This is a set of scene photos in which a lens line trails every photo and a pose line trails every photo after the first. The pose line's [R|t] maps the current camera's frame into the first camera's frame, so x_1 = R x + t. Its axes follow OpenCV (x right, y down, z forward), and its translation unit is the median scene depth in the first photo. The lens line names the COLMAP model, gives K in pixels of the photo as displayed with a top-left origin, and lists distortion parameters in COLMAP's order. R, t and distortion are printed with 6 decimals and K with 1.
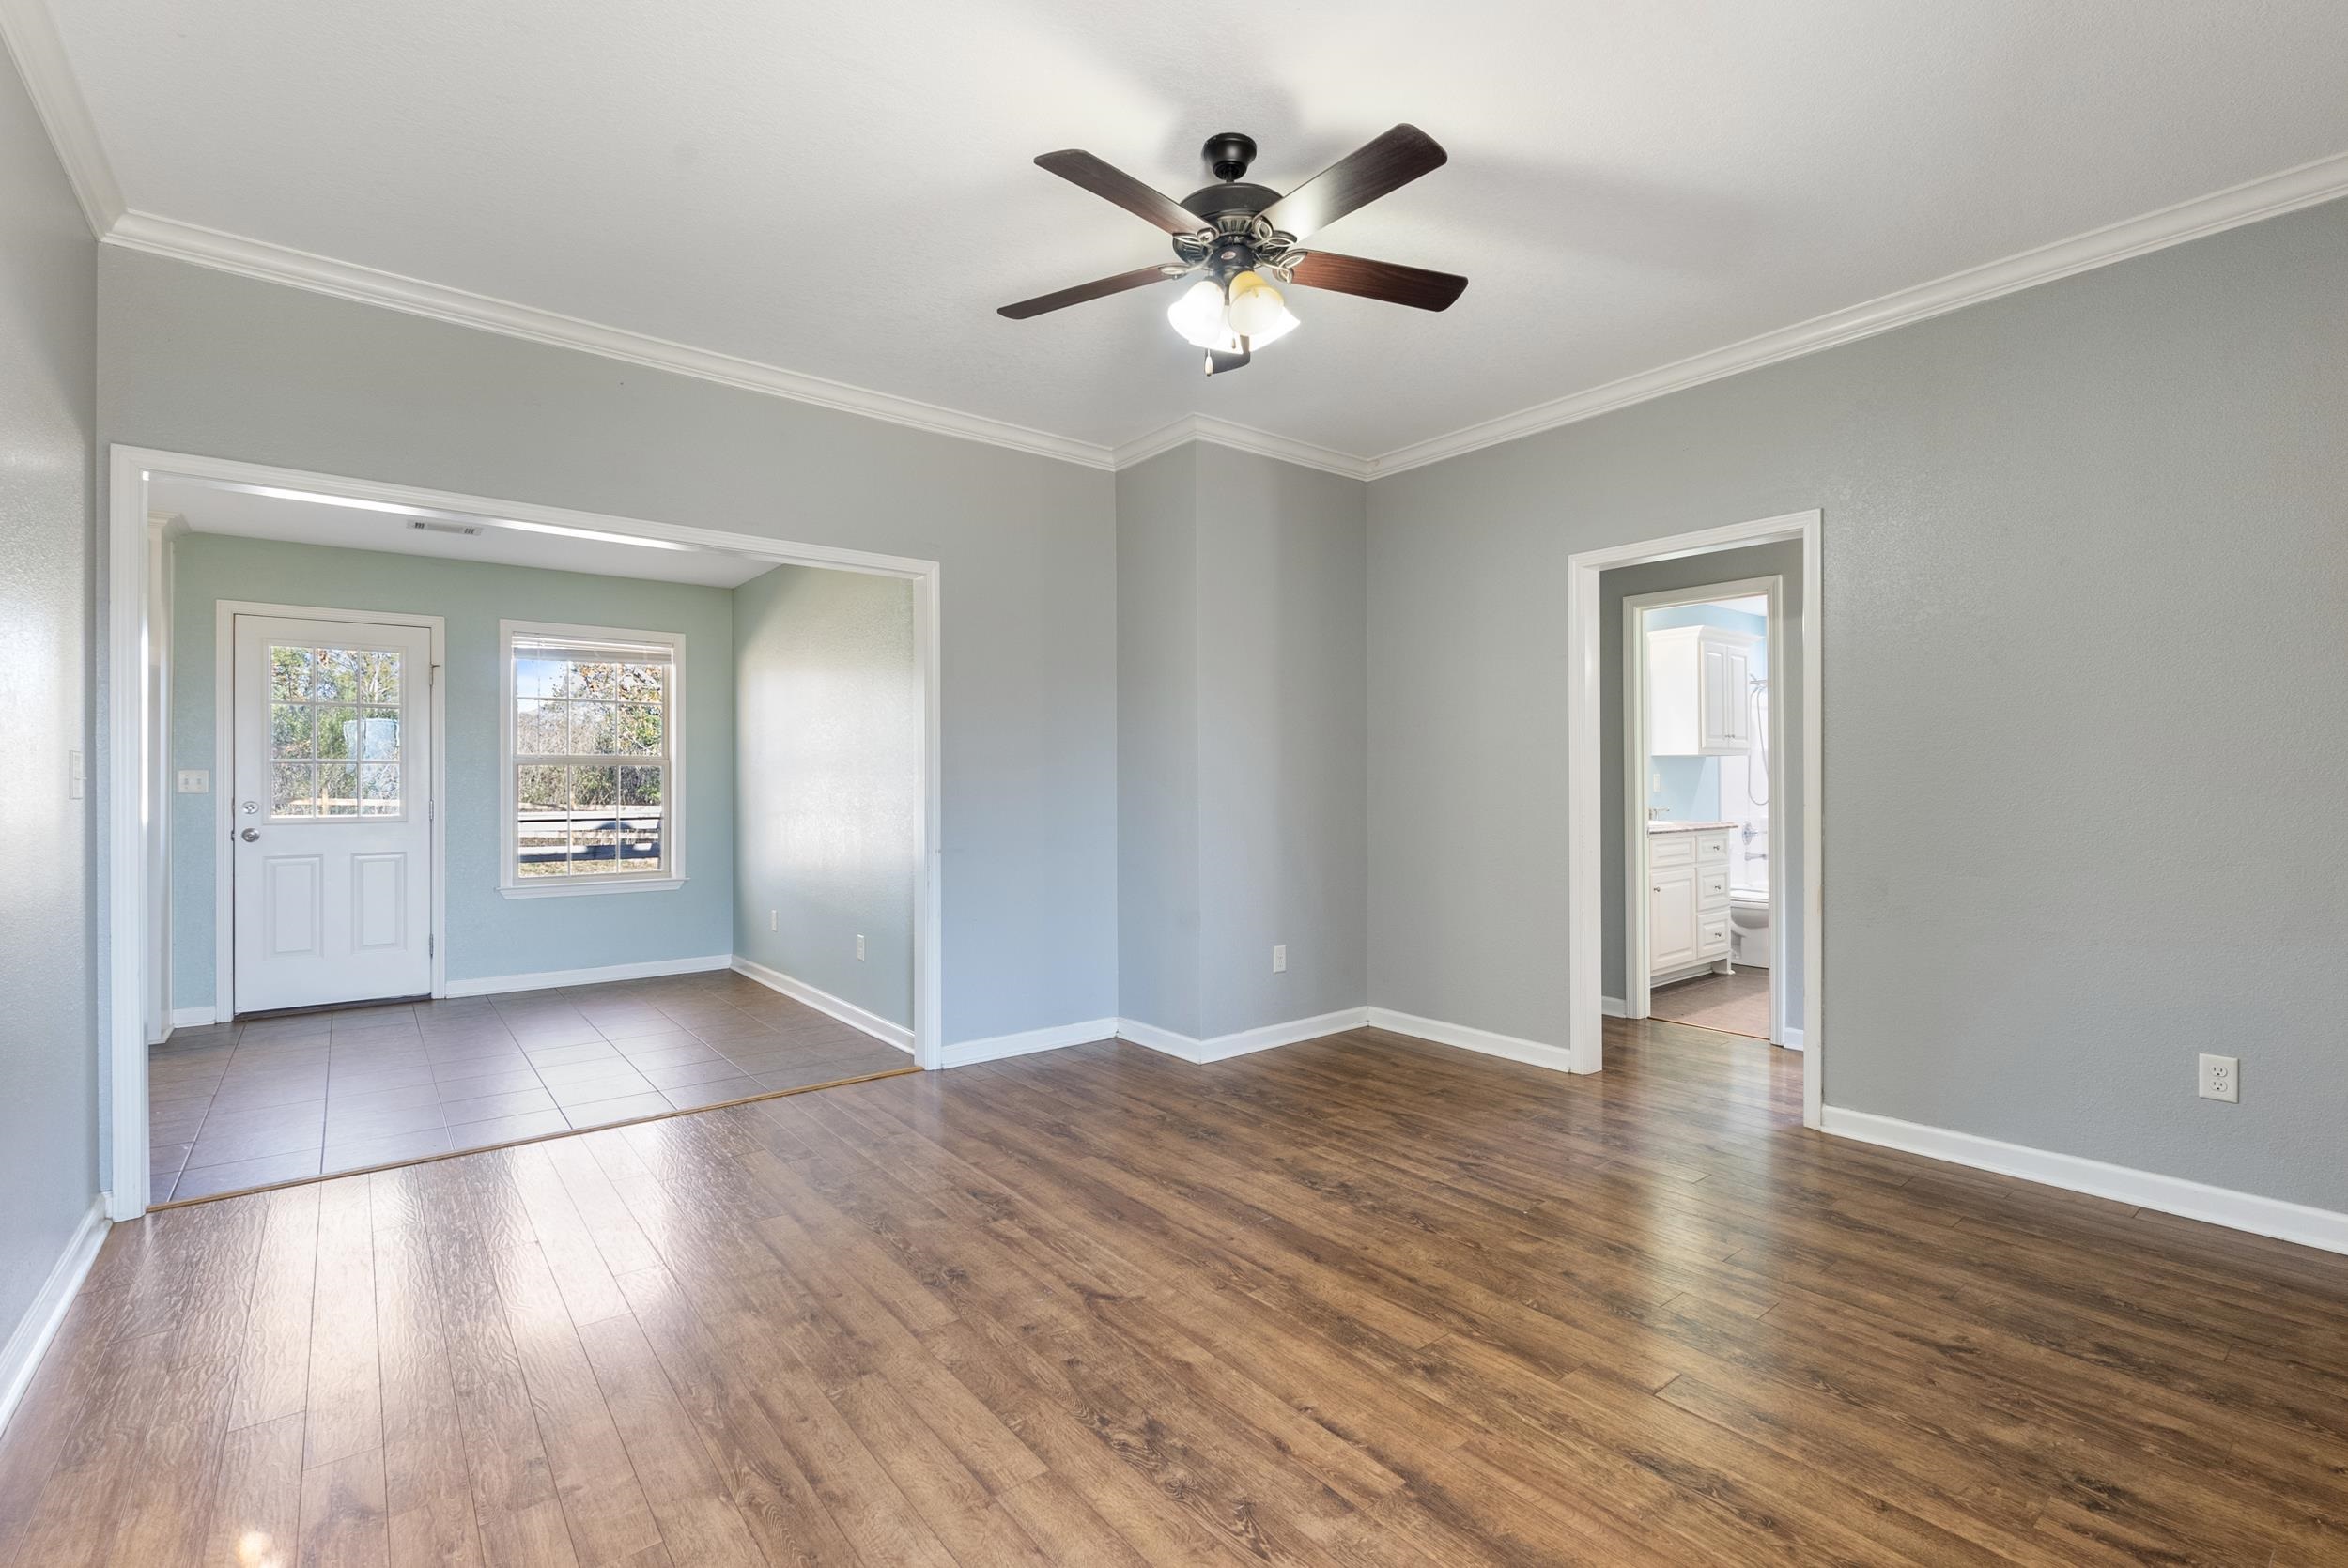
lens RADIAL K [[1032.9, 0, 1183.3], [0, 1032.9, 788.1], [0, 0, 1]] dist [-0.007087, 0.001191]
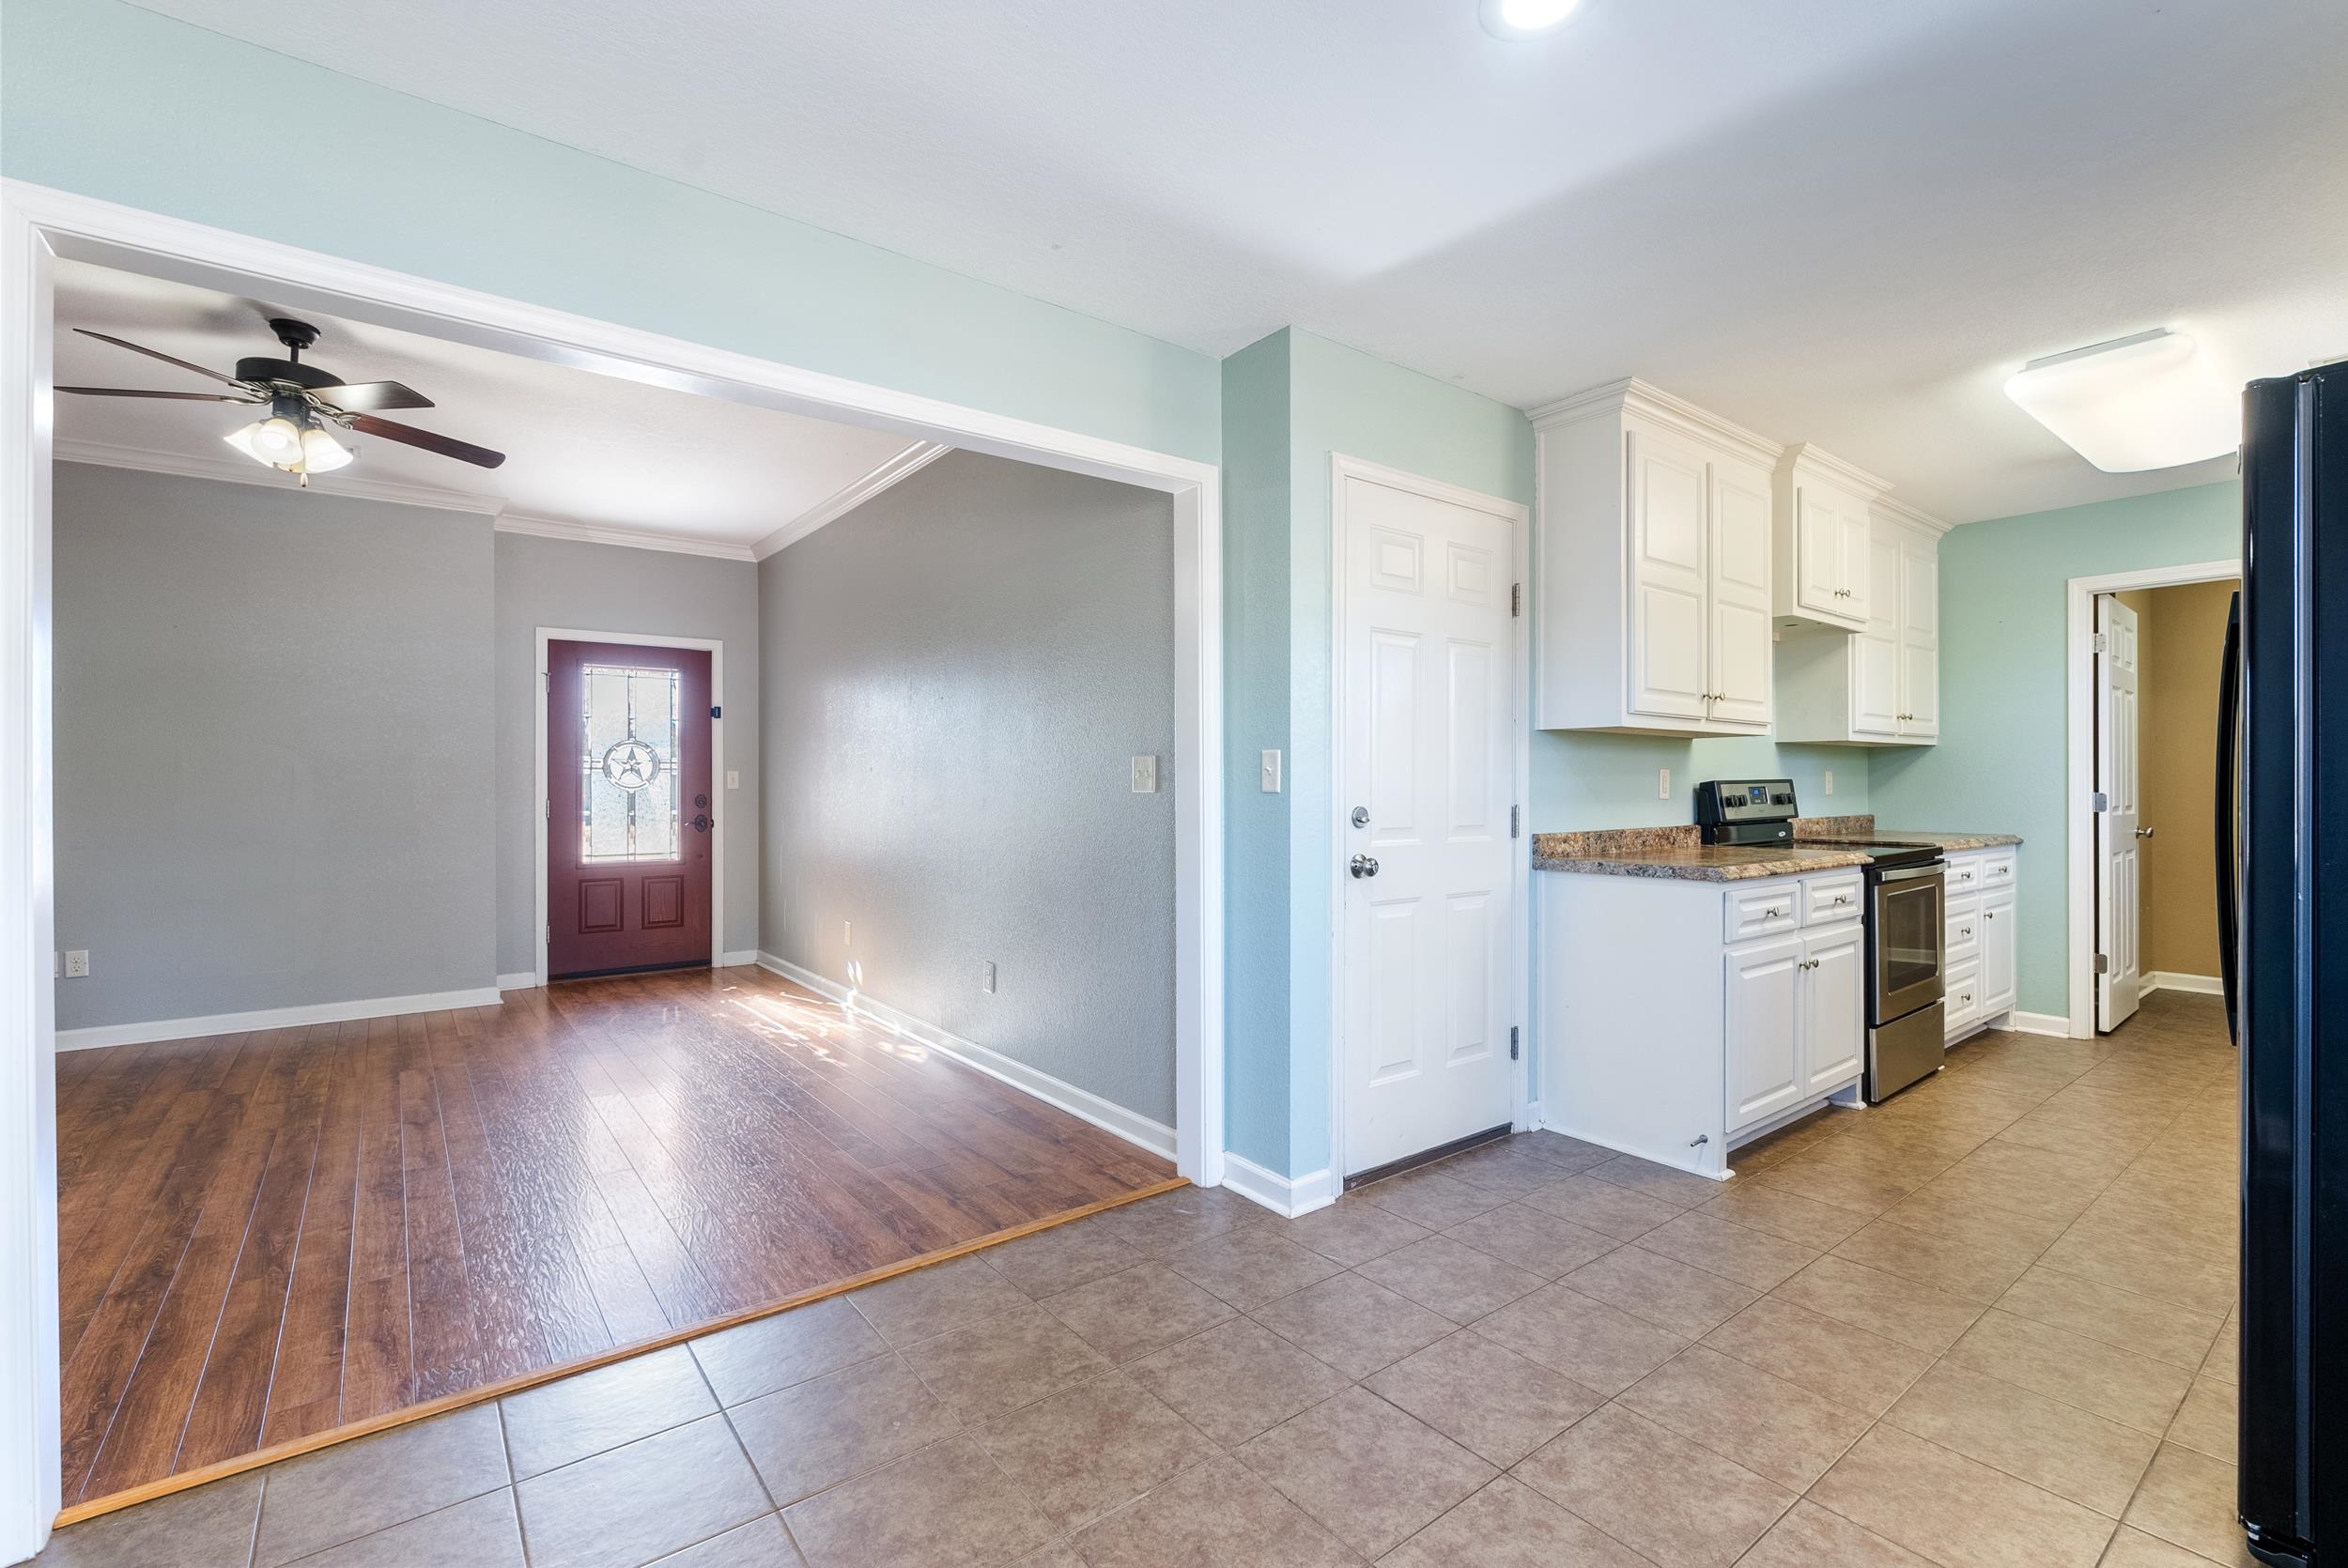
lens RADIAL K [[1032.9, 0, 1180.0], [0, 1032.9, 782.9], [0, 0, 1]] dist [-0.007087, 0.001191]
pose [[-0.999772, 0.006148, 0.020458, -0.905499], [0.006197, 0.999978, 0.002369, -0.004911], [-0.020443, 0.002495, -0.999788, 1.819887]]
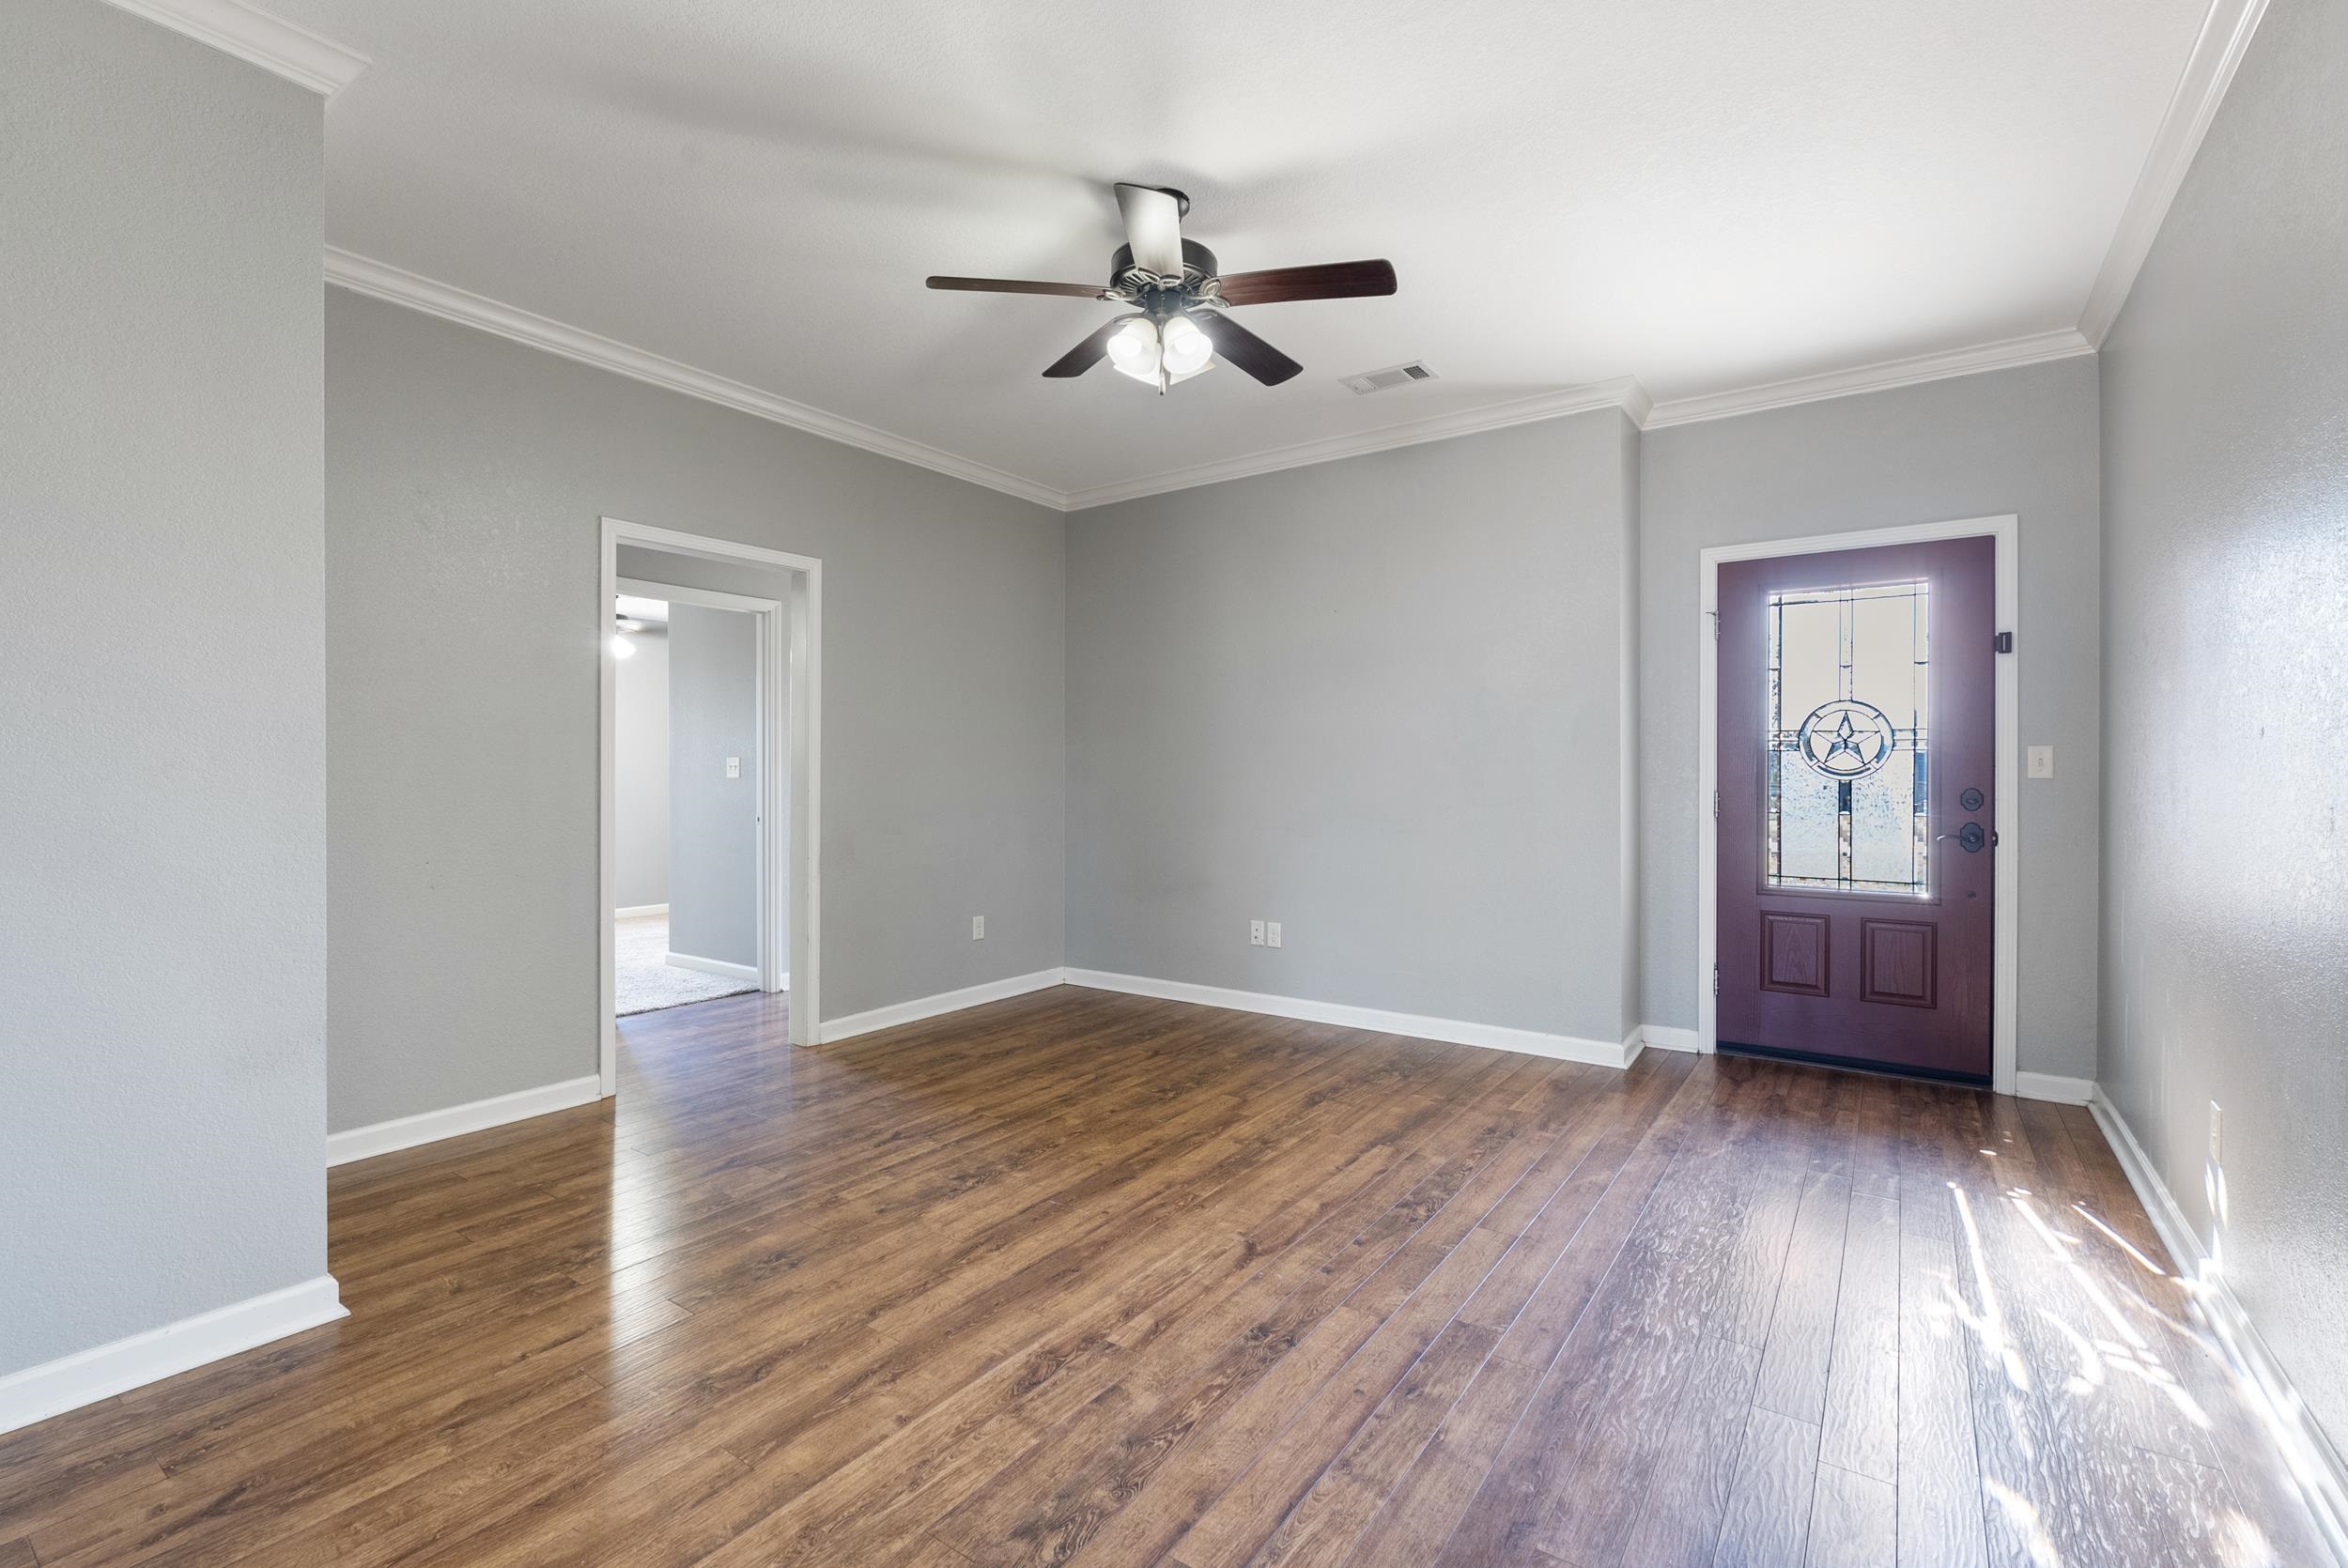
lens RADIAL K [[1032.9, 0, 1174.3], [0, 1032.9, 770.9], [0, 0, 1]] dist [-0.007087, 0.001191]
pose [[-0.275060, 0.004543, 0.961416, -0.794972], [0.003726, 0.999986, -0.003659, -0.000526], [-0.961420, 0.002576, -0.275073, 0.999688]]
